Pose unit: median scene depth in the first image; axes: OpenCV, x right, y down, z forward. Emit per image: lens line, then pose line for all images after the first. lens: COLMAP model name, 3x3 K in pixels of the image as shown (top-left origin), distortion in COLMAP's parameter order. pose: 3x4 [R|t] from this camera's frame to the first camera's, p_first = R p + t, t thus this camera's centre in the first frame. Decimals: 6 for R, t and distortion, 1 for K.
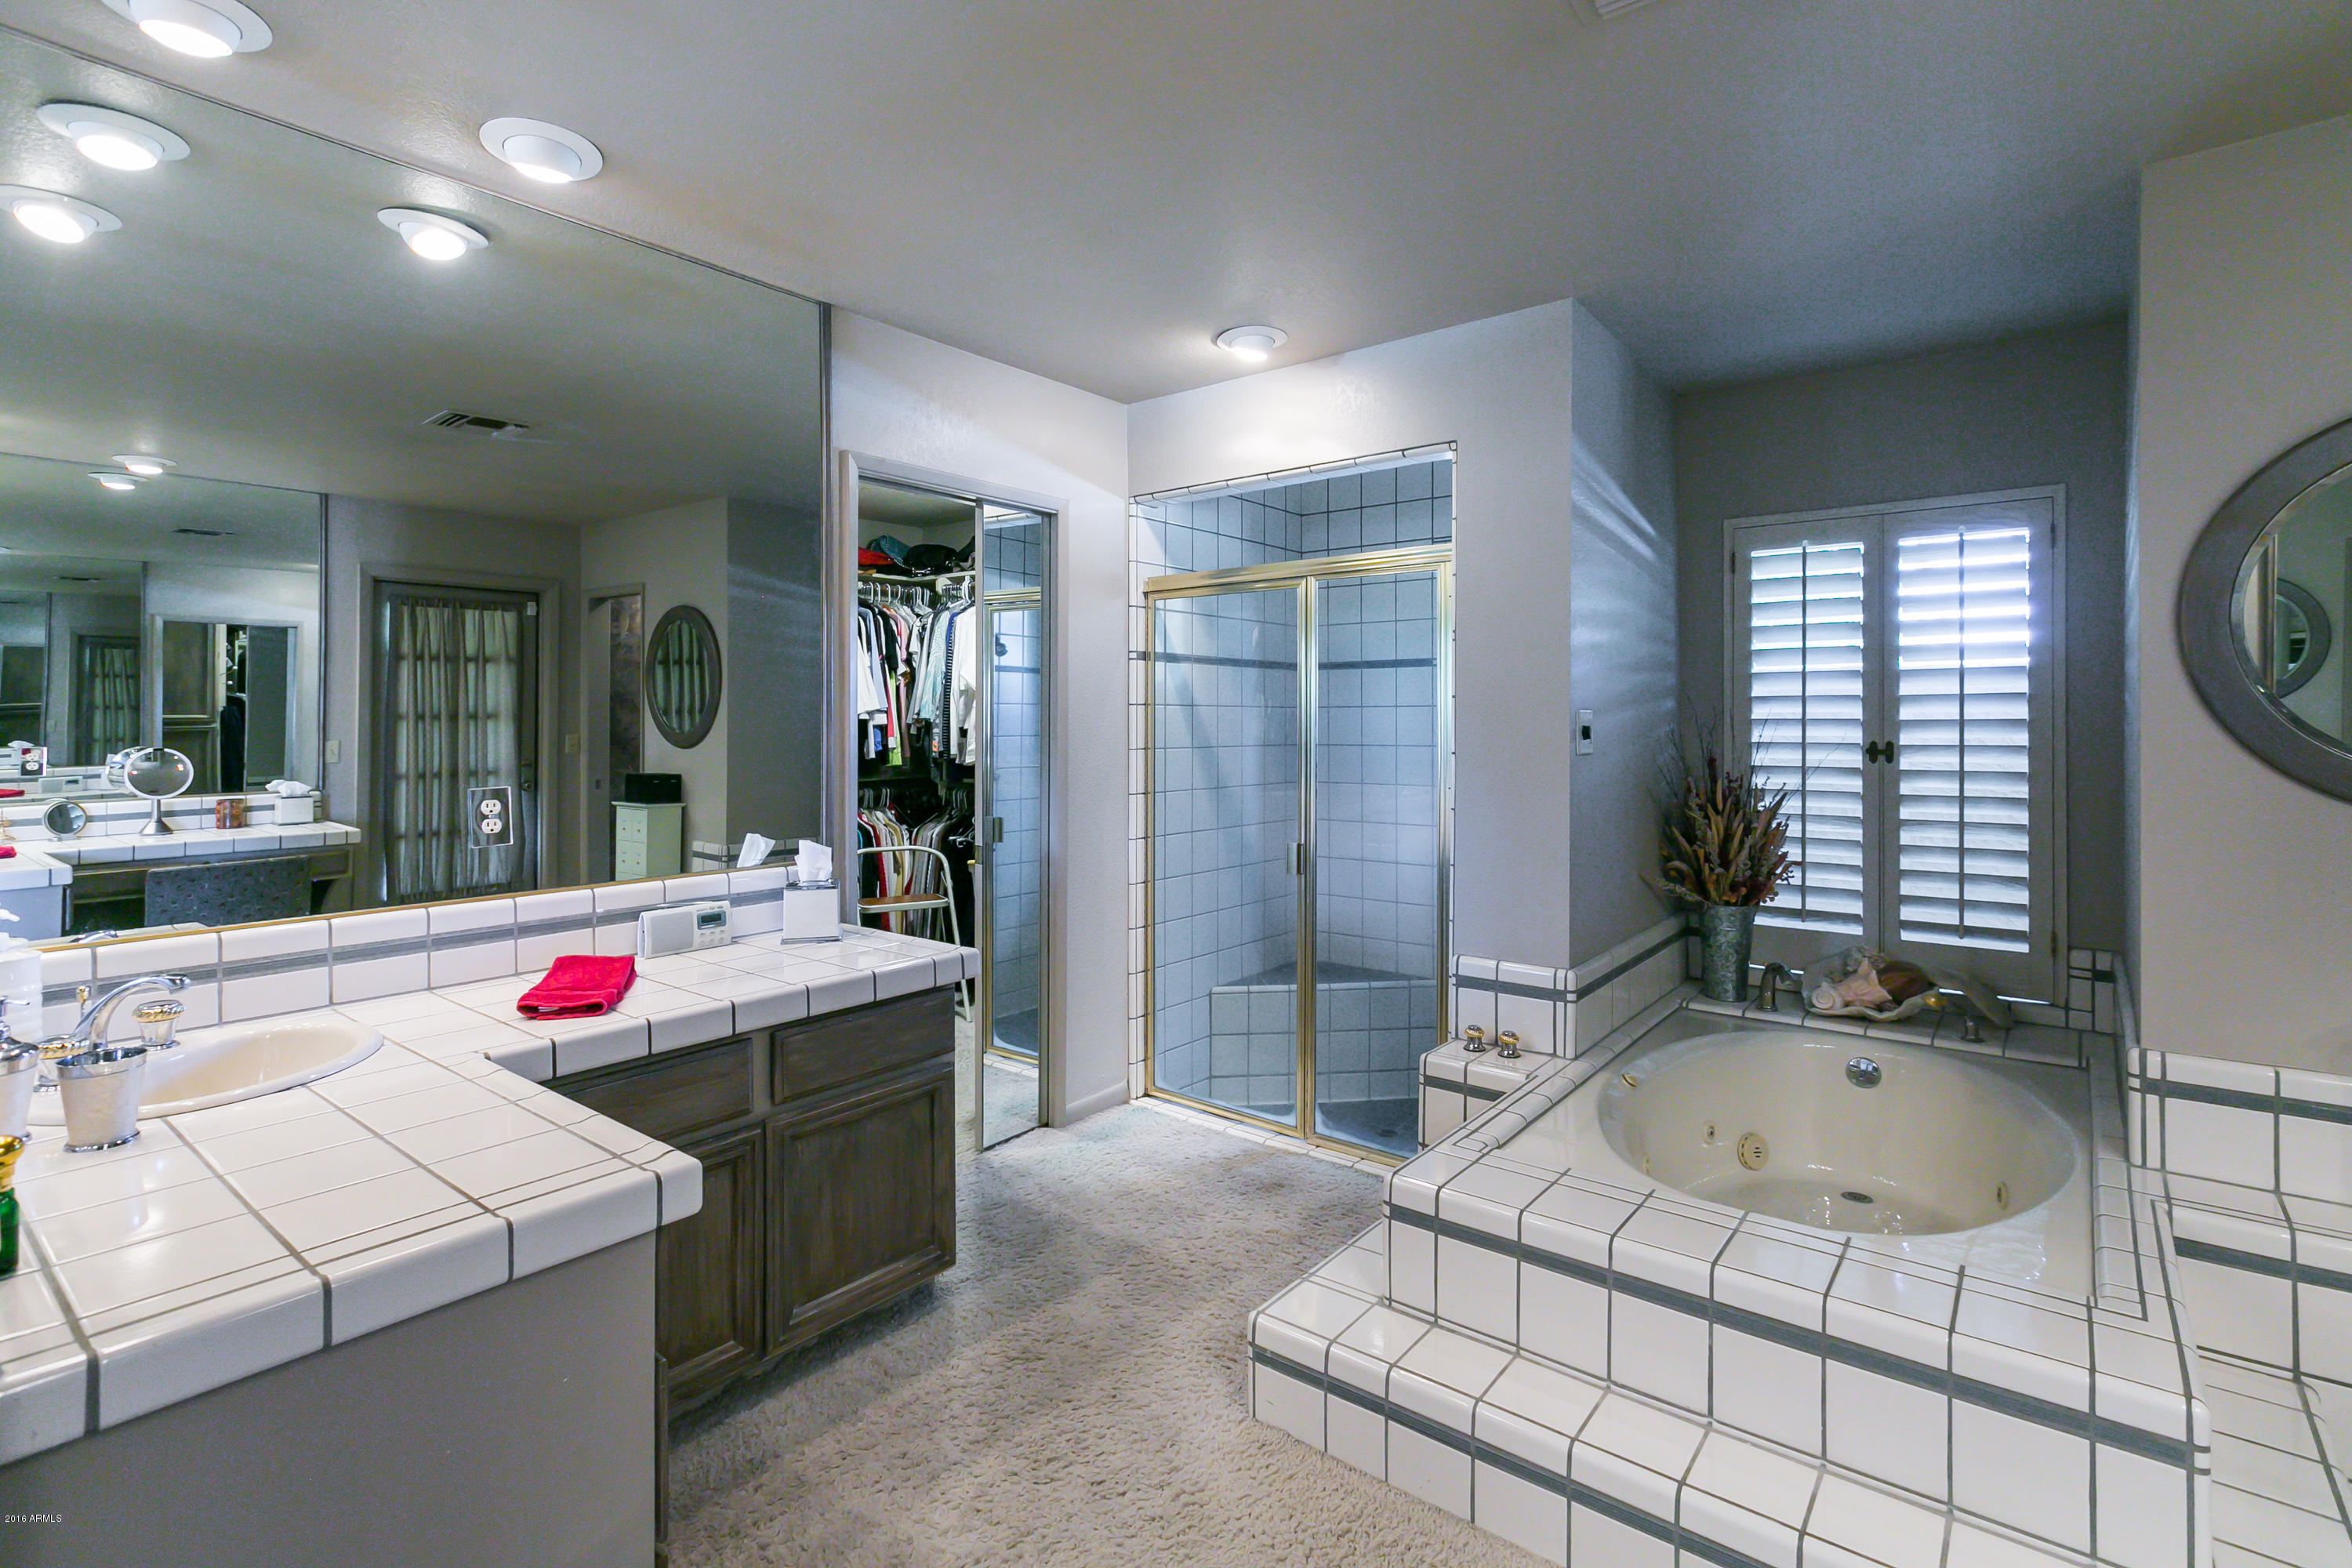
lens RADIAL K [[1101.3, 0, 1207.7], [0, 1101.3, 729.4], [0, 0, 1]] dist [0.004328, 0.000533]
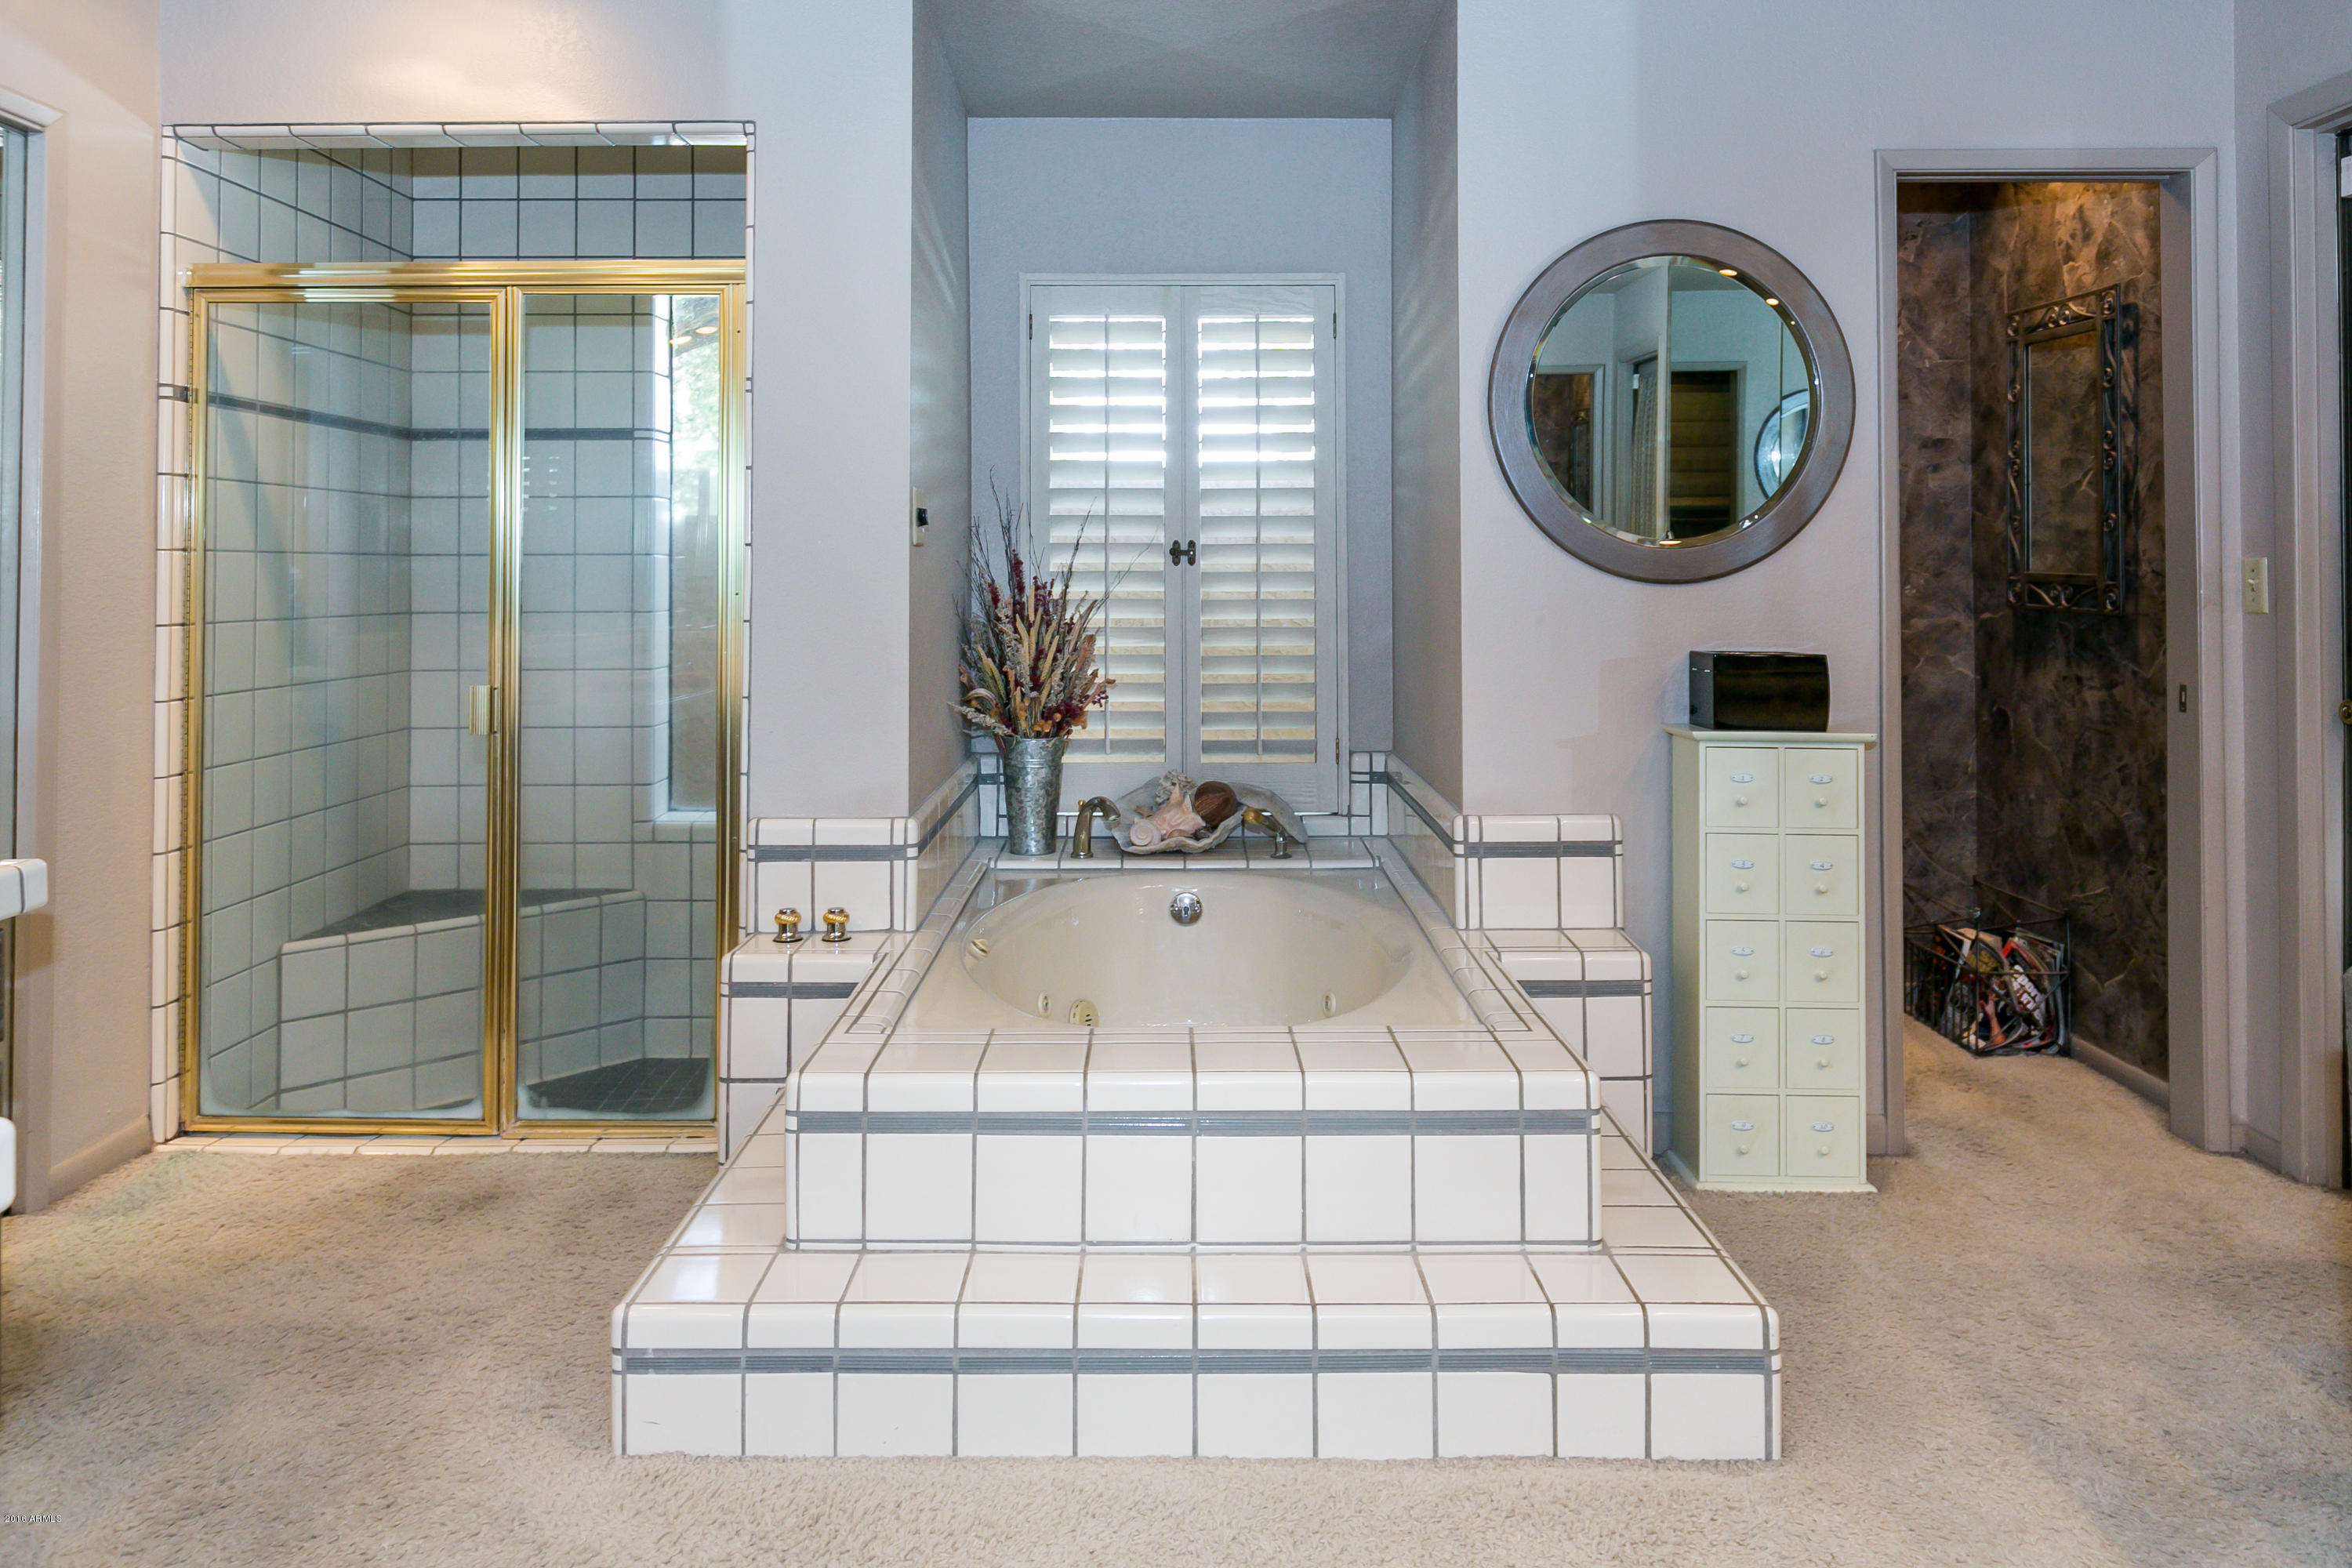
lens RADIAL K [[1621.4, 0, 1177.1], [0, 1621.4, 552.4], [0, 0, 1]] dist [-0.006481, -0.002312]
pose [[0.788060, 0.005712, 0.615572, -0.195791], [0.006238, 0.999831, -0.017264, 0.042707], [-0.615567, 0.017446, 0.787891, -0.023346]]
